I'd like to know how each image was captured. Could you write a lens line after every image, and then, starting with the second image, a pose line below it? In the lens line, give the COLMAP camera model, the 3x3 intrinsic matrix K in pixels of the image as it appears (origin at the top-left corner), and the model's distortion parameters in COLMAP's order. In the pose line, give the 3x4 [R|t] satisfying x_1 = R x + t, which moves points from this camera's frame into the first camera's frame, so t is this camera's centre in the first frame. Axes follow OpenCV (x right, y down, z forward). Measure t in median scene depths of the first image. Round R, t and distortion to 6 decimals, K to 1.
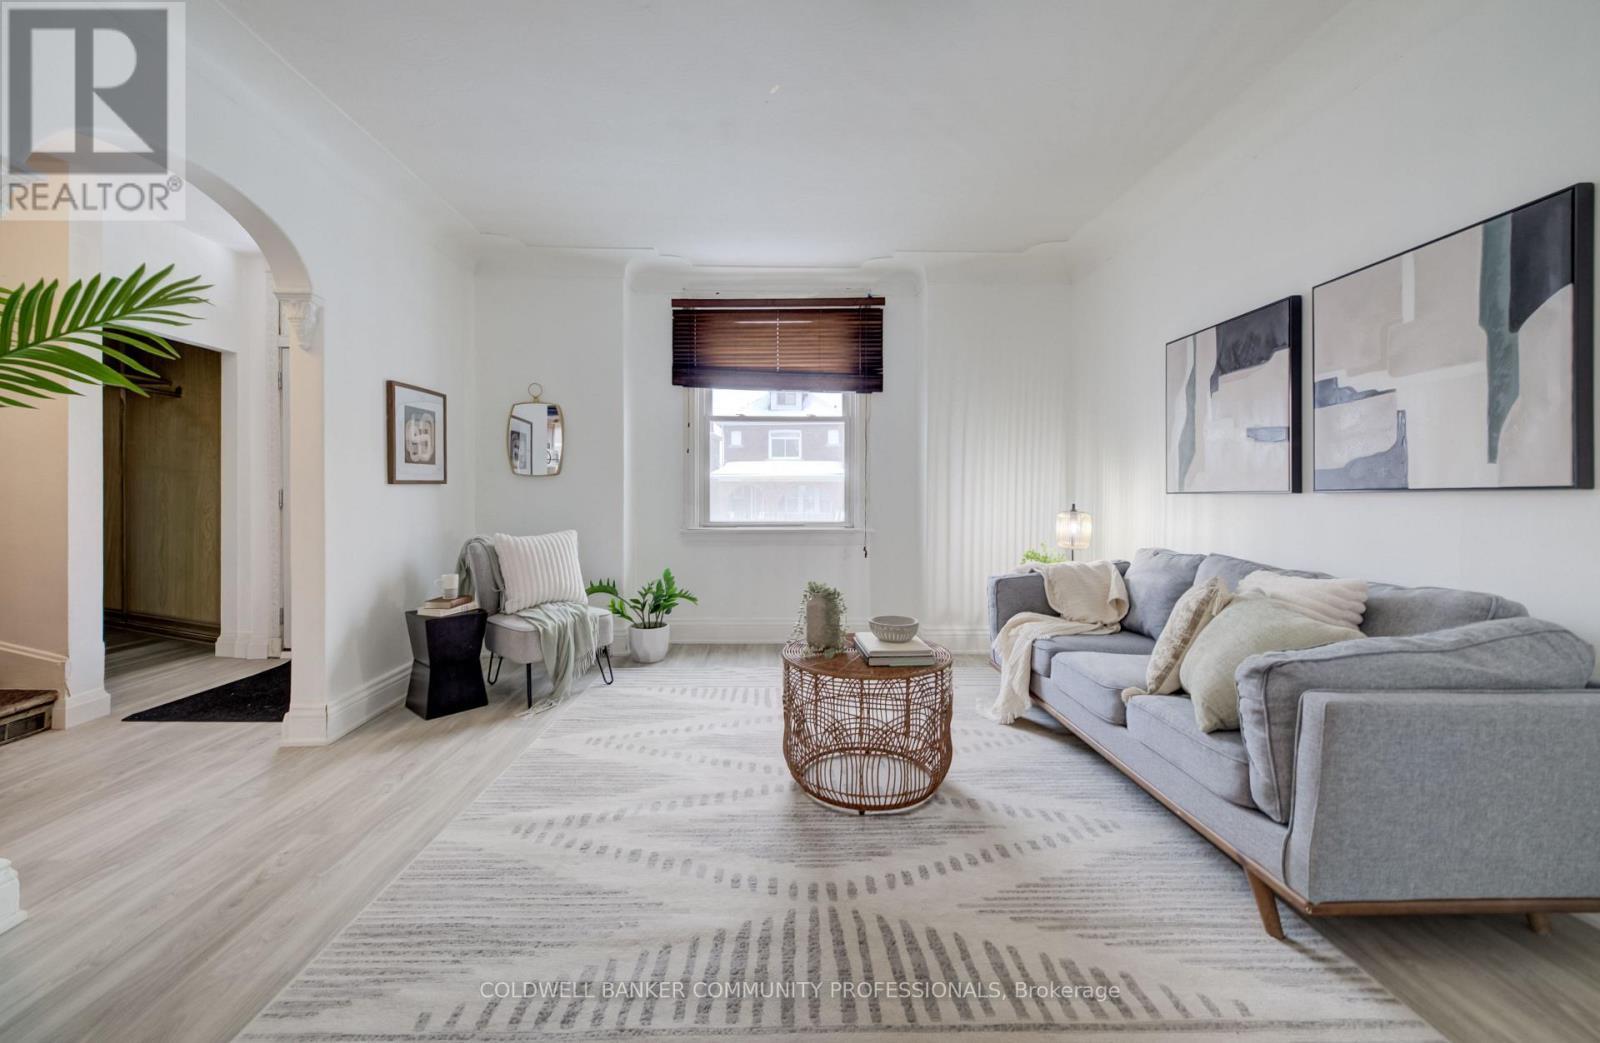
lens RADIAL K [[625.1, 0, 779.5], [0, 625.1, 492.8], [0, 0, 1]] dist [-0.000937, 0.000107]
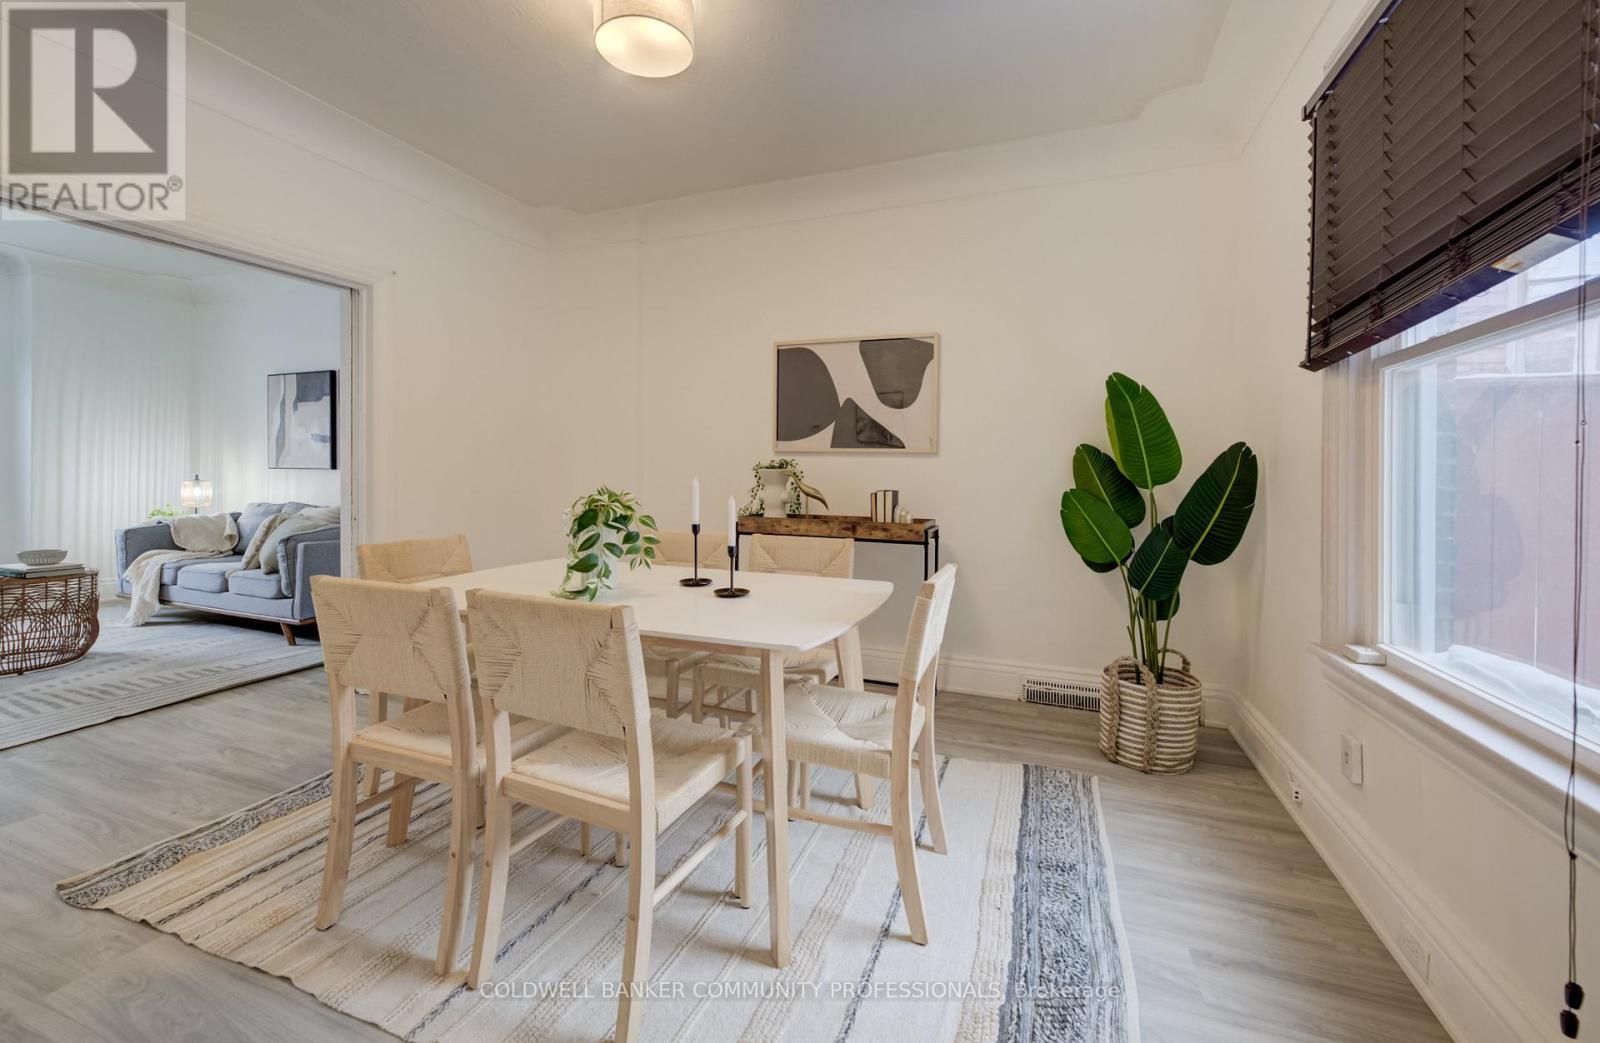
lens RADIAL K [[625.1, 0, 779.5], [0, 625.1, 492.8], [0, 0, 1]] dist [-0.000937, 0.000107]
pose [[0.381763, -0.017192, 0.924100, -0.353000], [-0.018536, 0.999483, 0.026252, -0.002720], [-0.924074, -0.027151, 0.381248, -0.805242]]
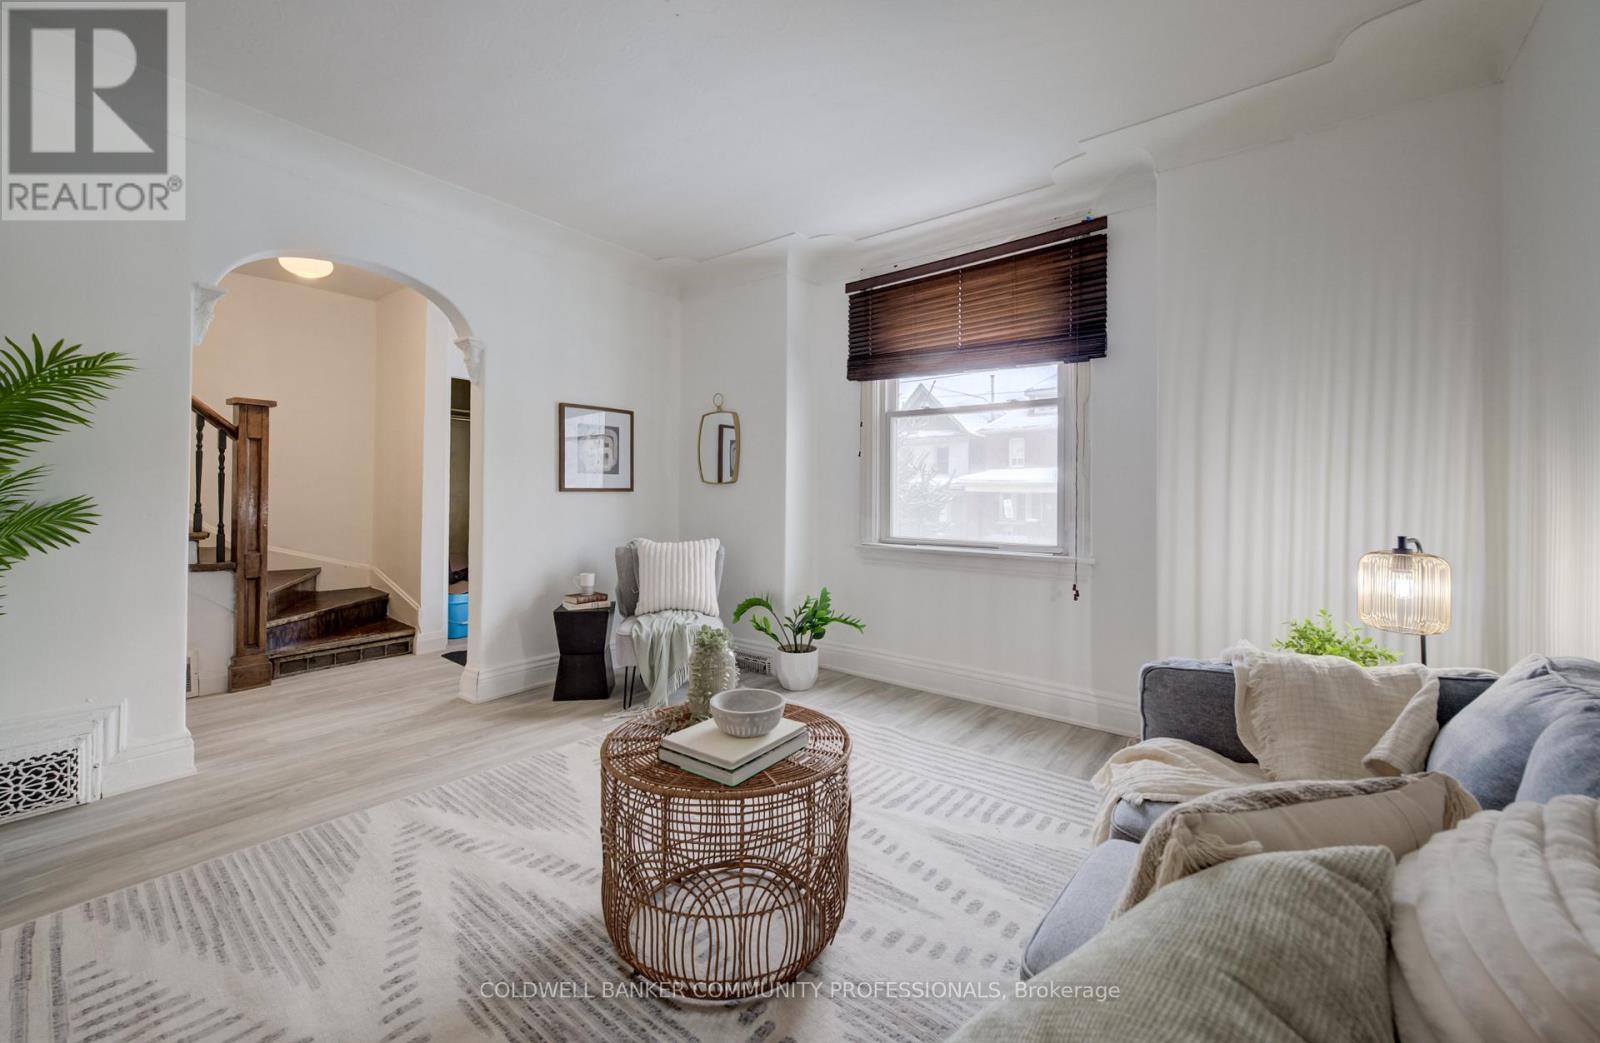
lens RADIAL K [[625.1, 0, 779.5], [0, 625.1, 492.8], [0, 0, 1]] dist [-0.000937, 0.000107]
pose [[0.776166, 0.005091, -0.630508, 0.445735], [-0.011750, 0.999911, -0.006391, -0.009082], [0.630419, 0.012369, 0.776157, 0.361602]]
